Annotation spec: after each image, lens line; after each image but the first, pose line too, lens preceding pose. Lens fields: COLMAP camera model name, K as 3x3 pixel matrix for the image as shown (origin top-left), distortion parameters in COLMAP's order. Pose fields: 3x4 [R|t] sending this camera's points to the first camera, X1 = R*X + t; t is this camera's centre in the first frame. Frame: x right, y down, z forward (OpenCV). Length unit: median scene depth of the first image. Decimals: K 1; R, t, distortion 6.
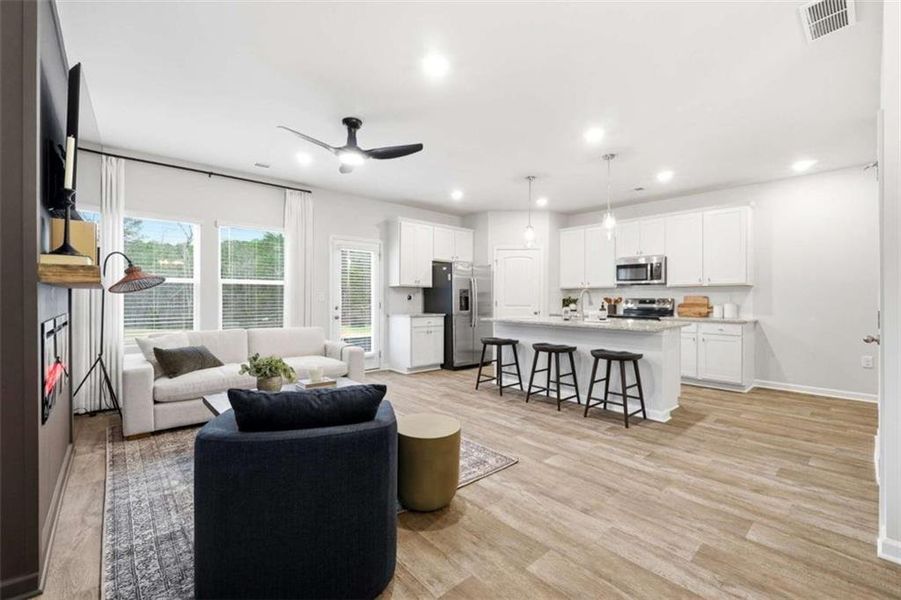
lens RADIAL K [[380.9, 0, 446.8], [0, 380.9, 300.5], [0, 0, 1]] dist [-0.012152, 0.003784]
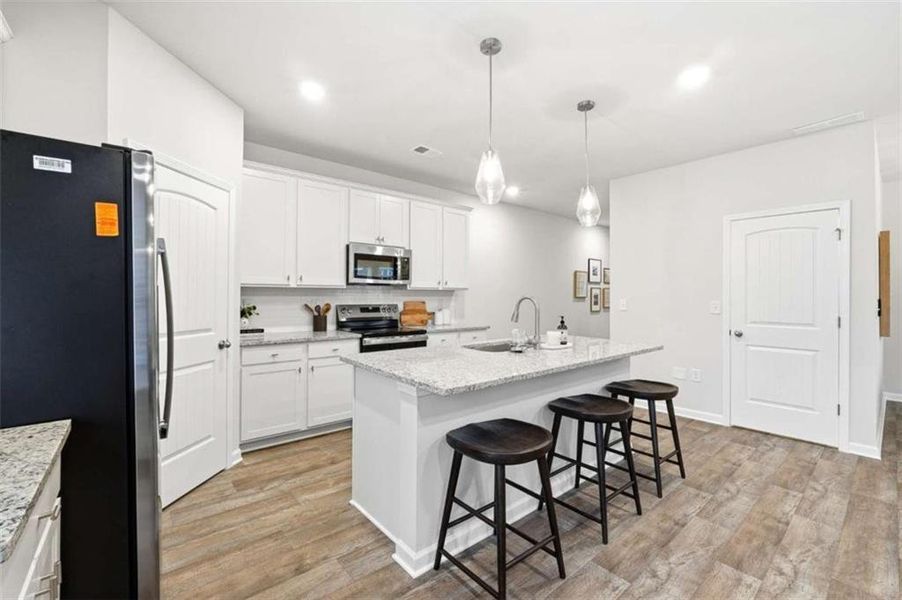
lens RADIAL K [[381.3, 0, 447.8], [0, 381.3, 293.3], [0, 0, 1]] dist [-0.012152, 0.003784]
pose [[0.027315, 0.003354, 0.999621, -0.186866], [0.004793, 0.999982, -0.003486, -0.024501], [-0.999615, 0.004886, 0.027299, 0.866535]]
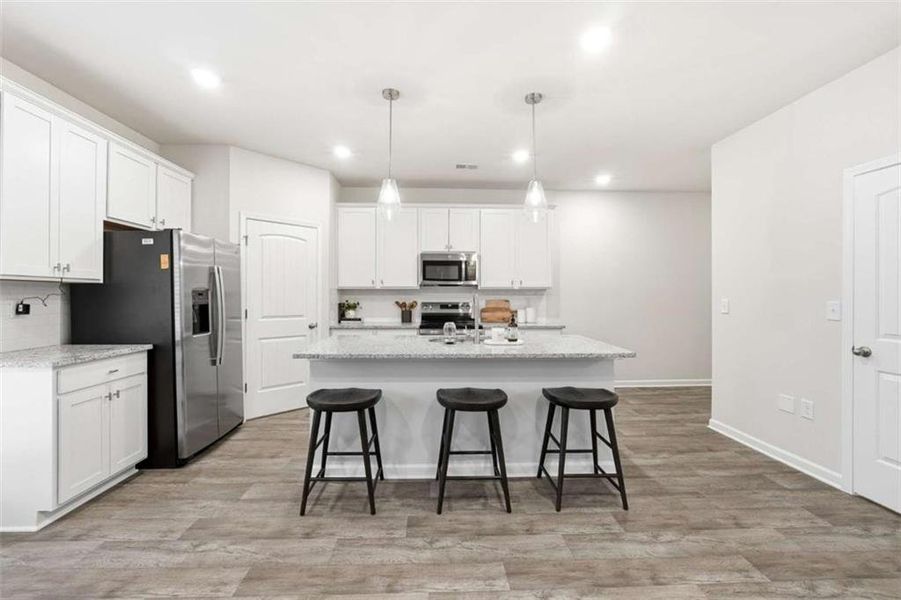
lens RADIAL K [[380.9, 0, 445.4], [0, 380.9, 295.4], [0, 0, 1]] dist [-0.012152, 0.003784]
pose [[0.636156, -0.002355, 0.771557, -0.132948], [0.007286, 0.999969, -0.002955, -0.019213], [-0.771526, 0.007501, 0.636153, 0.488415]]
